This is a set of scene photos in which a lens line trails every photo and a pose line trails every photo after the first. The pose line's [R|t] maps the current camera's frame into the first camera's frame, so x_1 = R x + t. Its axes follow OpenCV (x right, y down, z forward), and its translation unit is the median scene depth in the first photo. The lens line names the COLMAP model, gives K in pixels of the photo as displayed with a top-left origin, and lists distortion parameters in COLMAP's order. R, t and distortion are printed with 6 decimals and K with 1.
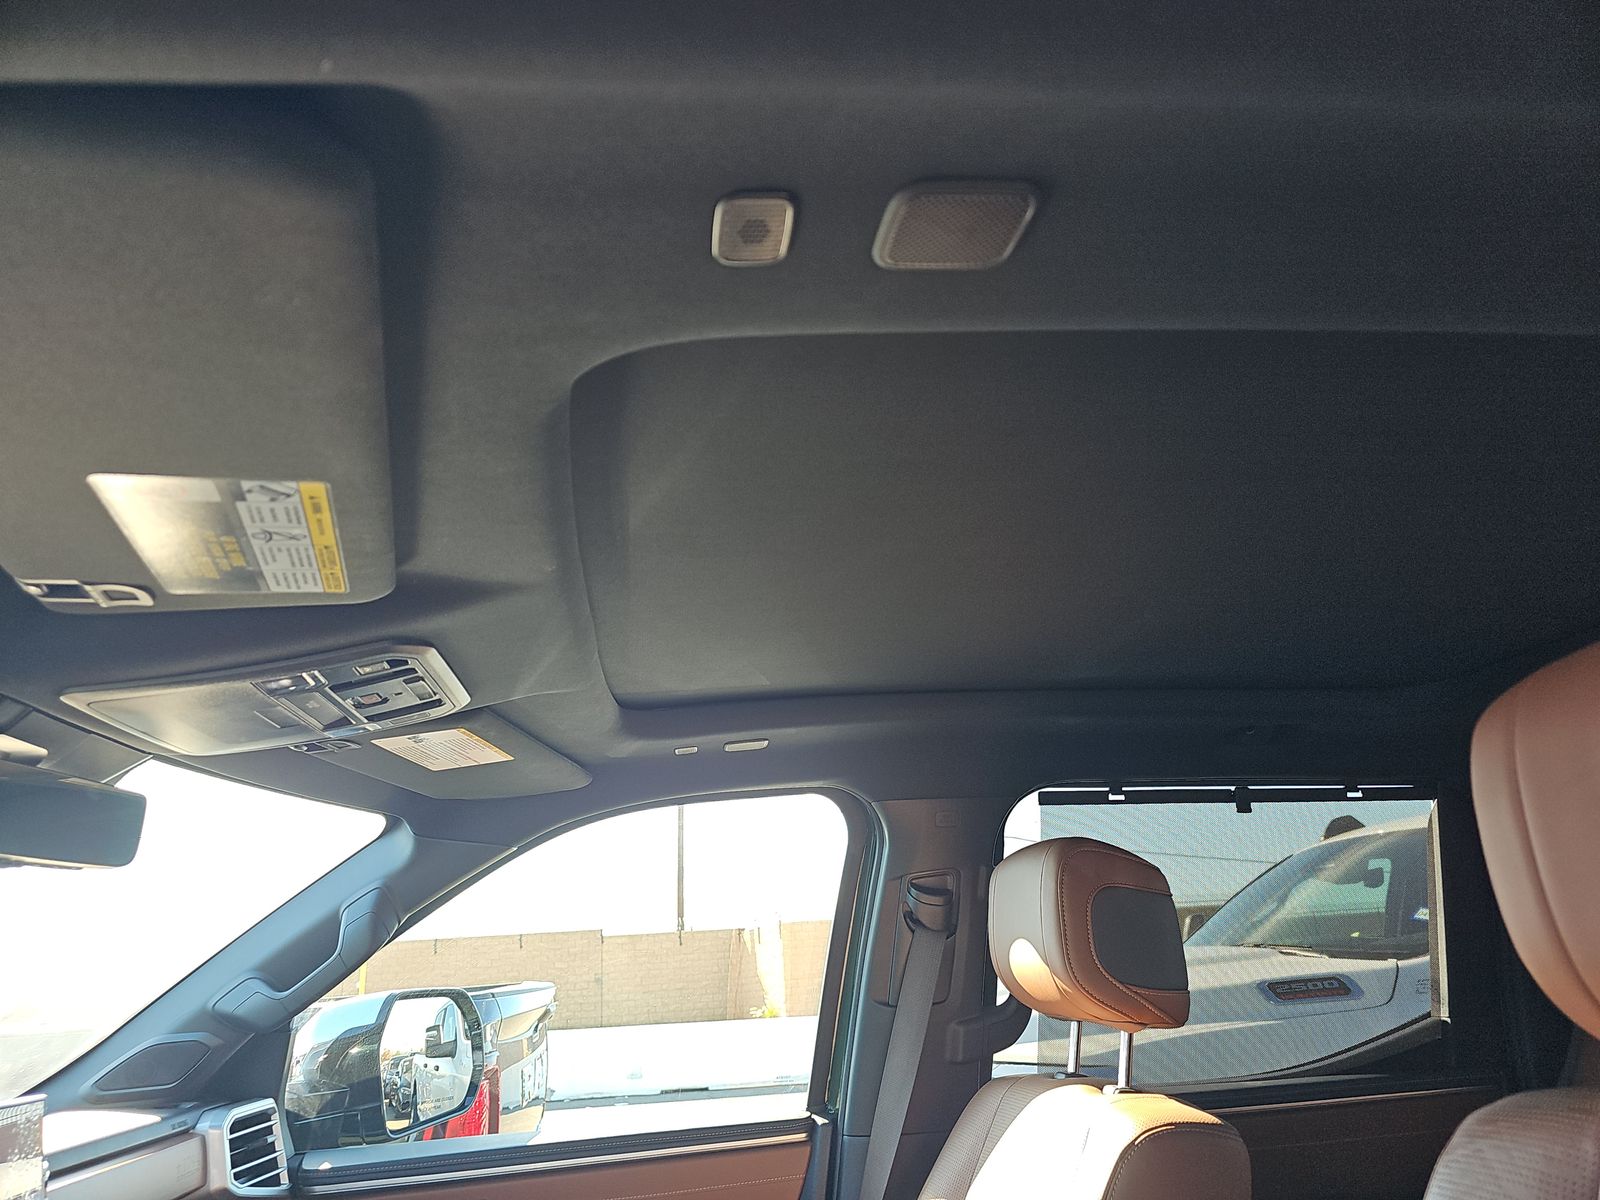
lens RADIAL K [[1069.9, 0, 804.9], [0, 1069.9, 599.0], [0, 0, 1]] dist [0.029515, -0.013758]
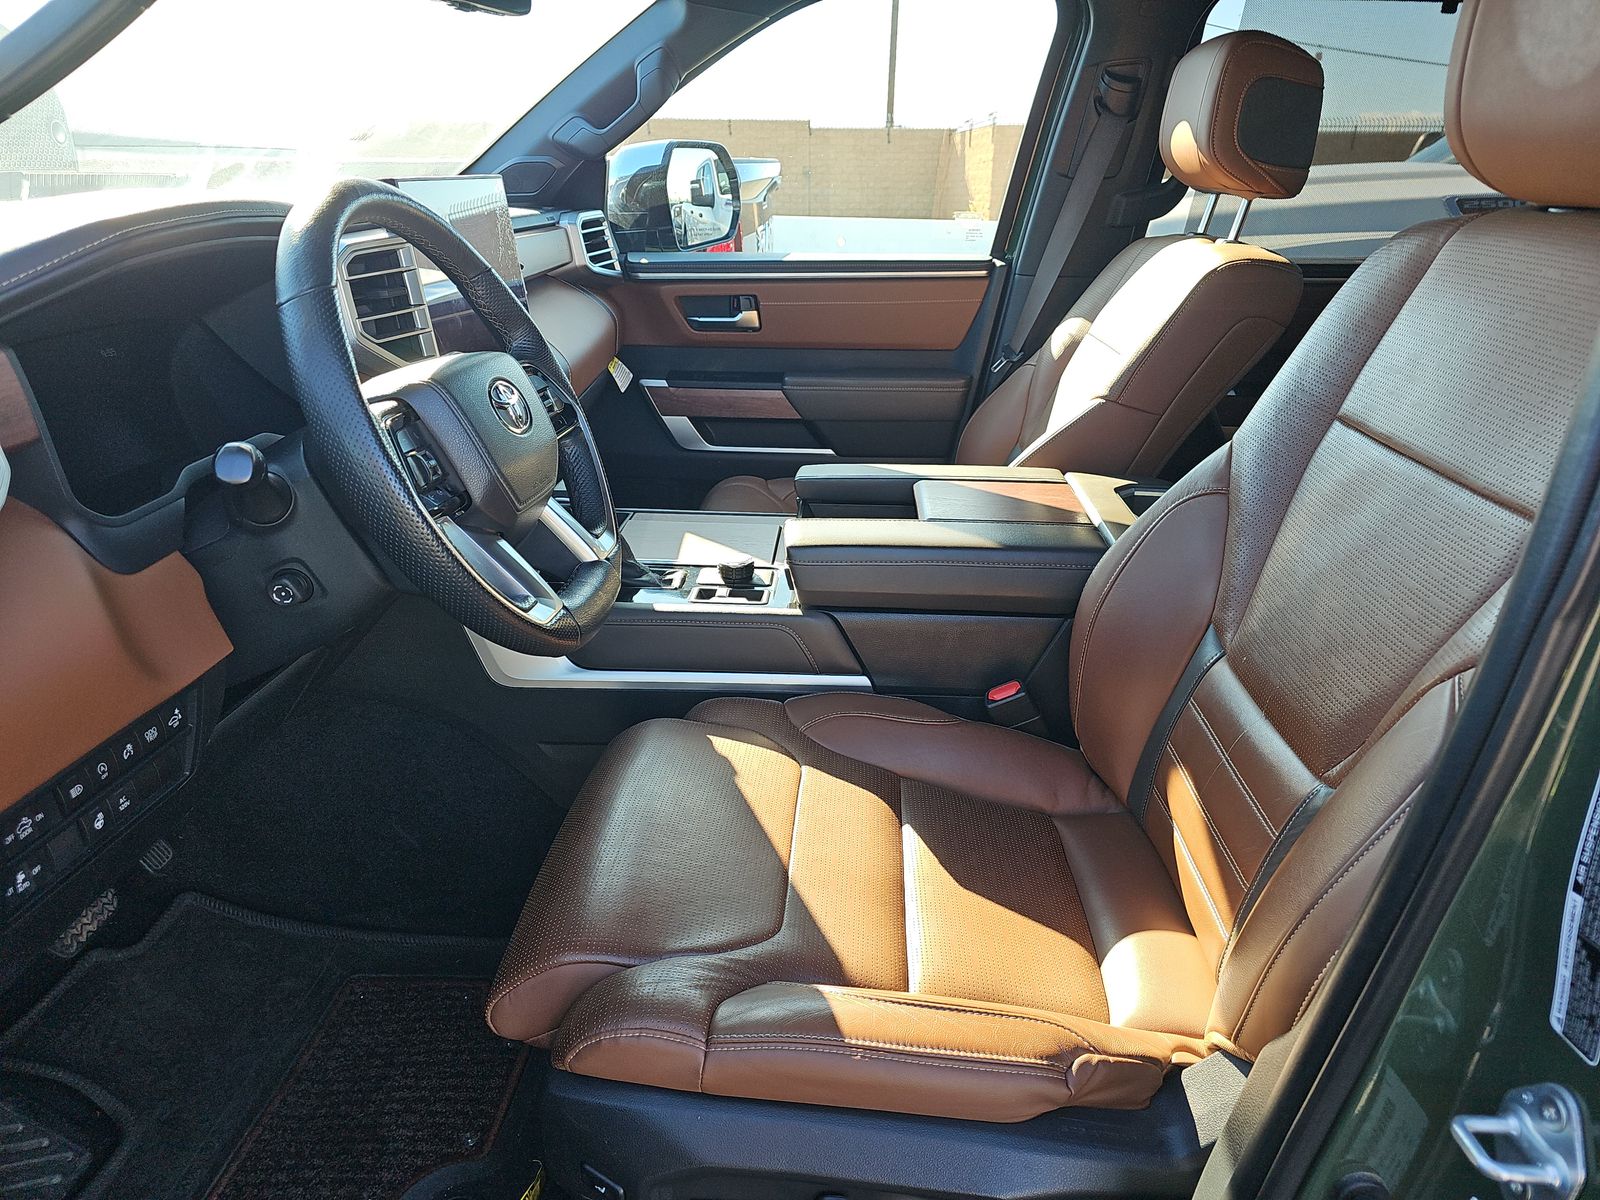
lens RADIAL K [[1069.9, 0, 805.3], [0, 1069.9, 604.0], [0, 0, 1]] dist [0.029515, -0.013758]
pose [[0.981920, 0.126476, -0.140844, 0.019430], [-0.003210, 0.755056, 0.655653, -0.057565], [0.189269, -0.643347, 0.741810, -0.280420]]
